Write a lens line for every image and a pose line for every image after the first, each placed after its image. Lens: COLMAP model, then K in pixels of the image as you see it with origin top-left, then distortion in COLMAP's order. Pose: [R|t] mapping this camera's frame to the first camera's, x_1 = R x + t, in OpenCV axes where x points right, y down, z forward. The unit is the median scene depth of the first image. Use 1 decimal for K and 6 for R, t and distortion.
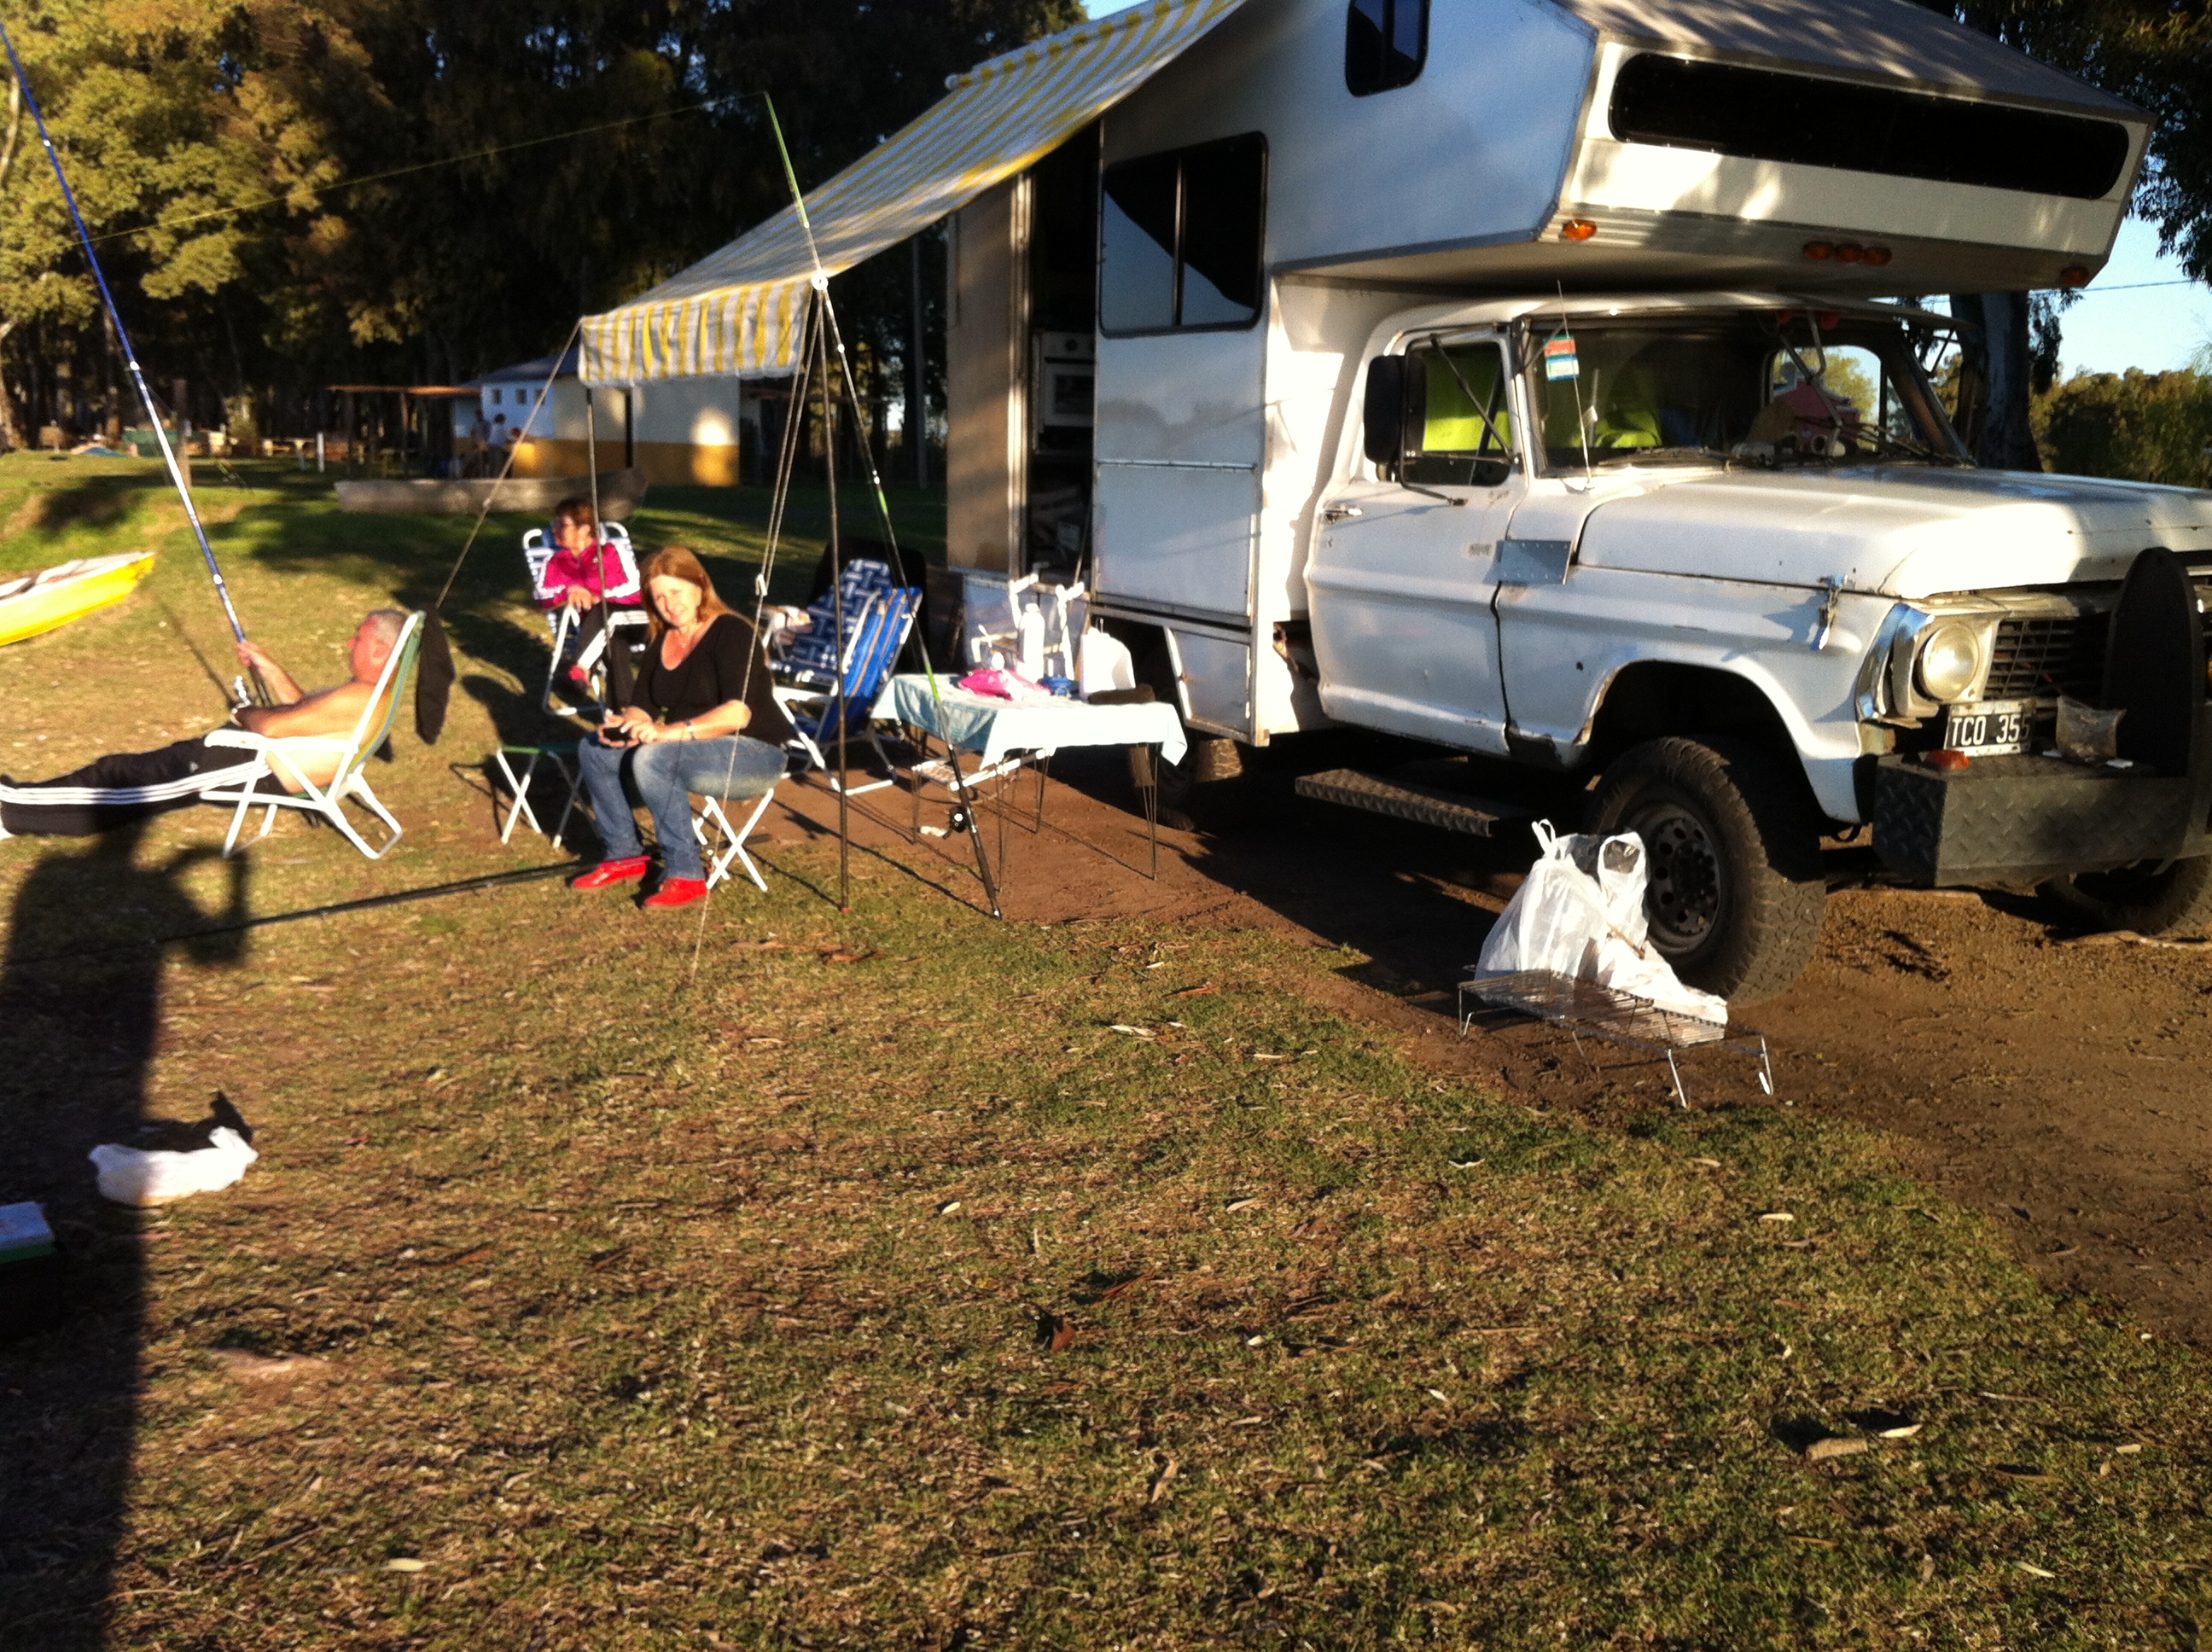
lens RADIAL K [[2127.4, 0, 1122.7], [0, 2127.4, 811.4], [0, 0, 1]] dist [0.132634, -0.404837]
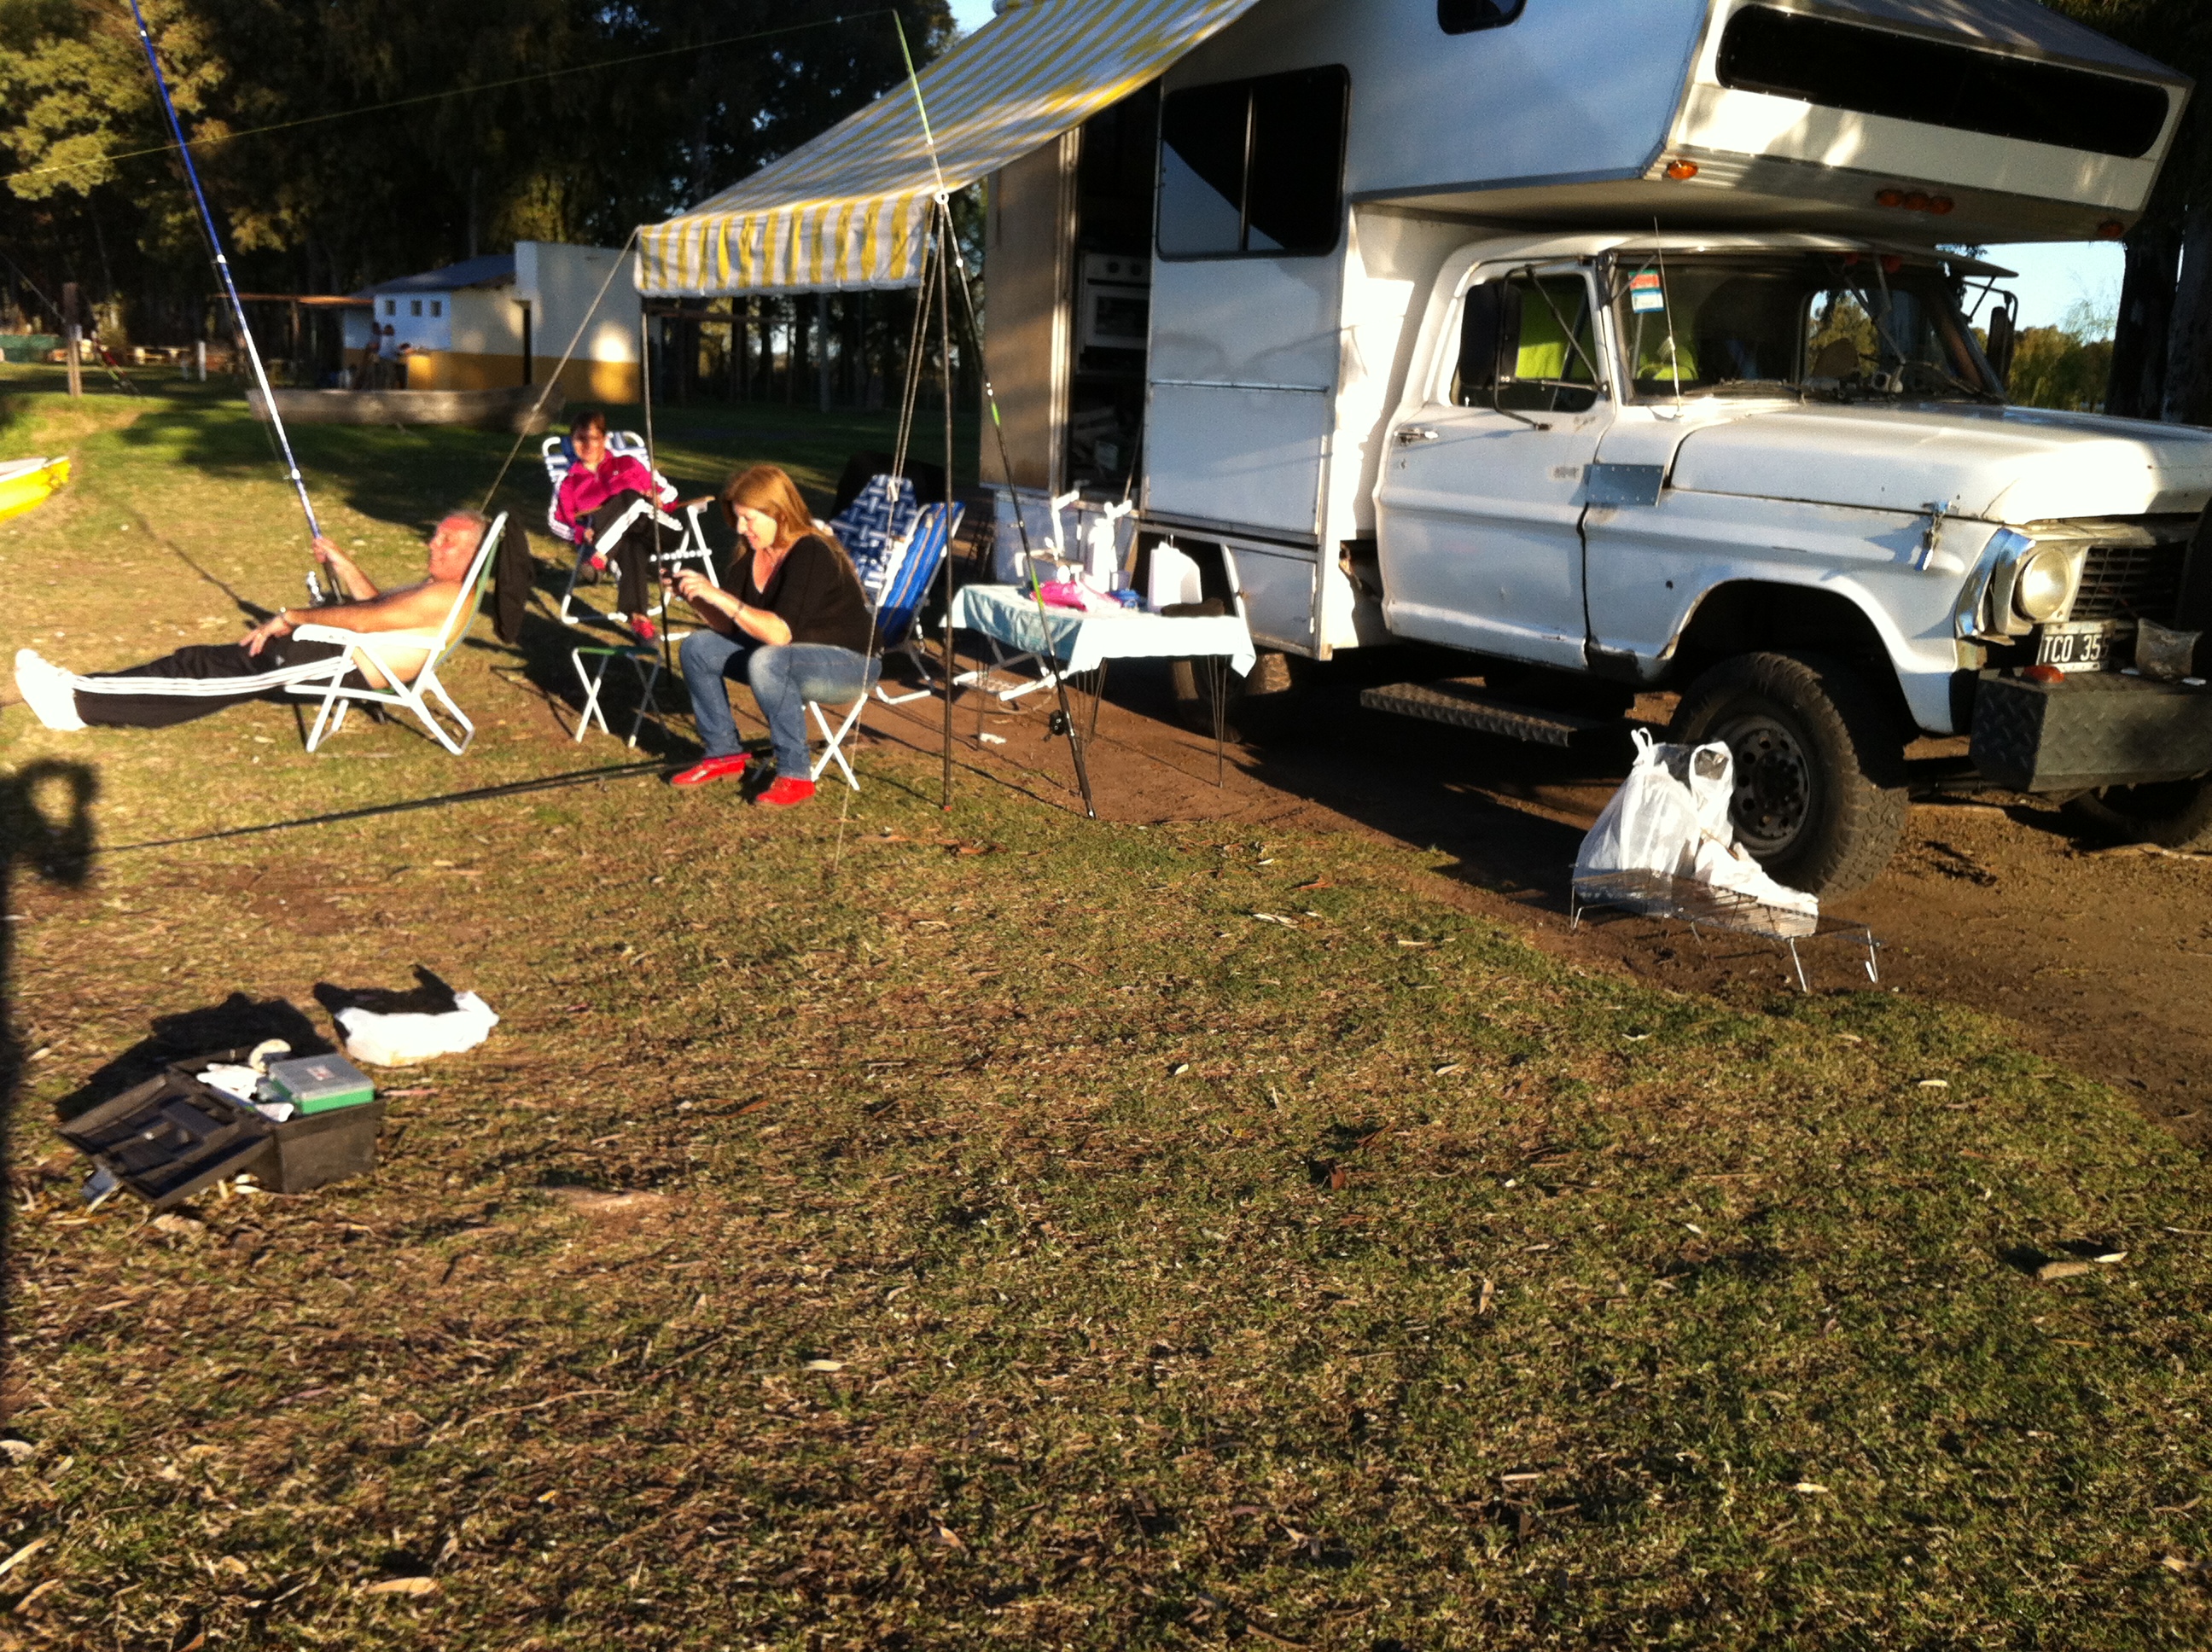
lens RADIAL K [[2129.1, 0, 1105.0], [0, 2129.1, 805.0], [0, 0, 1]] dist [0.099259, -0.285236]
pose [[0.998059, 0.014553, 0.060552, -0.130816], [-0.016198, 0.999511, 0.026764, 0.017564], [-0.060133, -0.027692, 0.997806, -0.043383]]
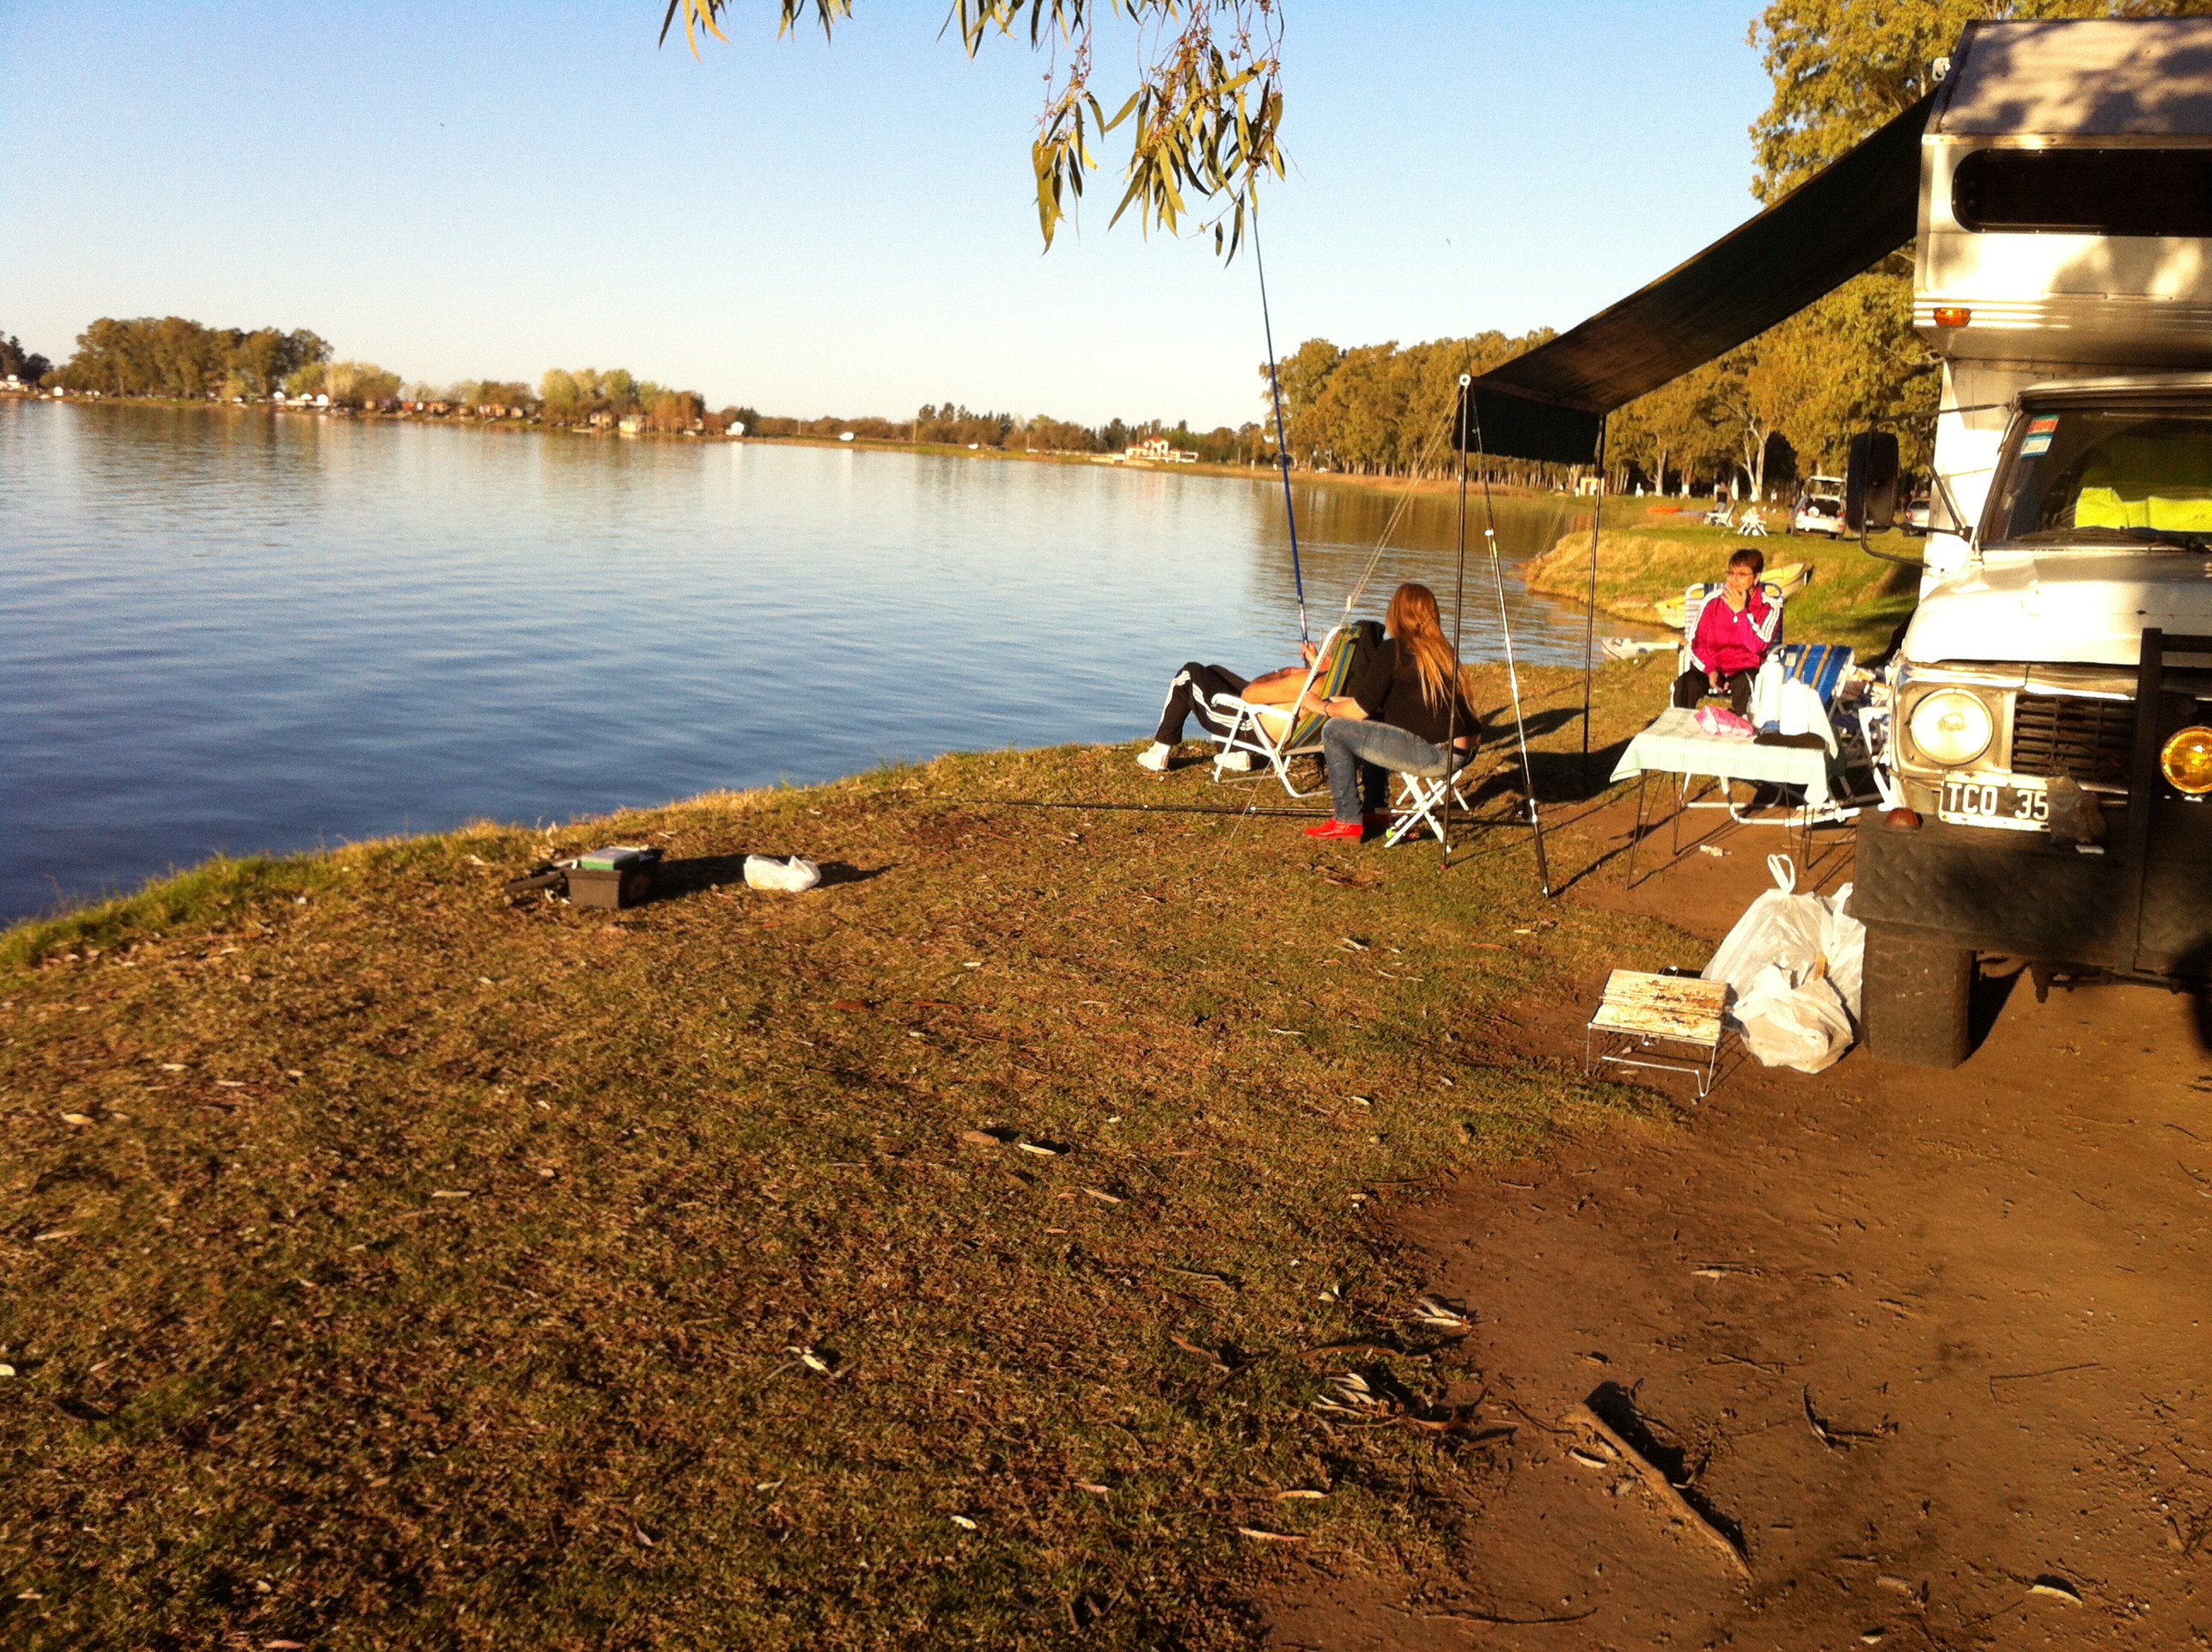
lens RADIAL K [[2129.1, 0, 1105.0], [0, 2129.1, 805.0], [0, 0, 1]] dist [0.099259, -0.285236]
pose [[0.629877, 0.134788, -0.764910, 0.800626], [-0.168433, 0.985095, 0.034889, -0.000942], [0.758212, 0.106860, 0.643192, 0.036889]]
